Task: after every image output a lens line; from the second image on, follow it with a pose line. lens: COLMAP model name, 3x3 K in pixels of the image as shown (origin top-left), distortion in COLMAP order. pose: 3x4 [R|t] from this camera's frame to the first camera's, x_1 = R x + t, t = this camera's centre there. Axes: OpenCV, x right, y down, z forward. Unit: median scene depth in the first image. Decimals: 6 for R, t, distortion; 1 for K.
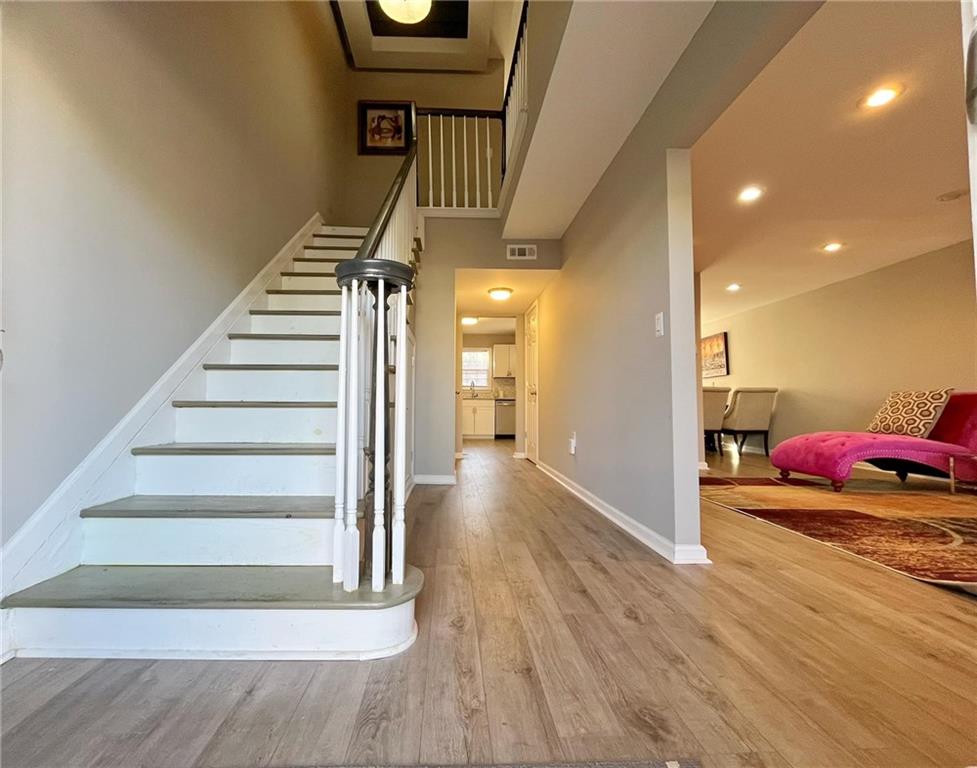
lens RADIAL K [[414.7, 0, 460.8], [0, 414.7, 388.5], [0, 0, 1]] dist [-0.002858, -0.000344]
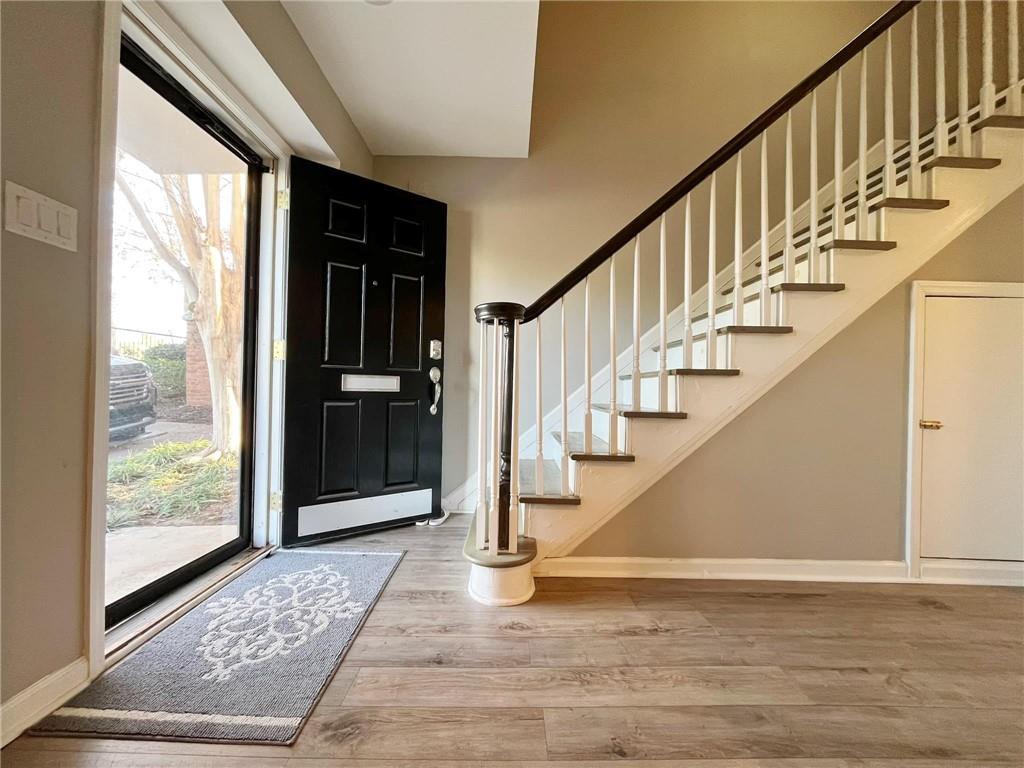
lens RADIAL K [[412.7, 0, 508.8], [0, 412.7, 386.2], [0, 0, 1]] dist [-0.003169, -0.000138]
pose [[-0.029546, -0.009817, -0.999515, 0.390292], [0.025604, 0.999616, -0.010575, -0.011198], [0.999235, -0.025904, -0.029283, 0.383422]]
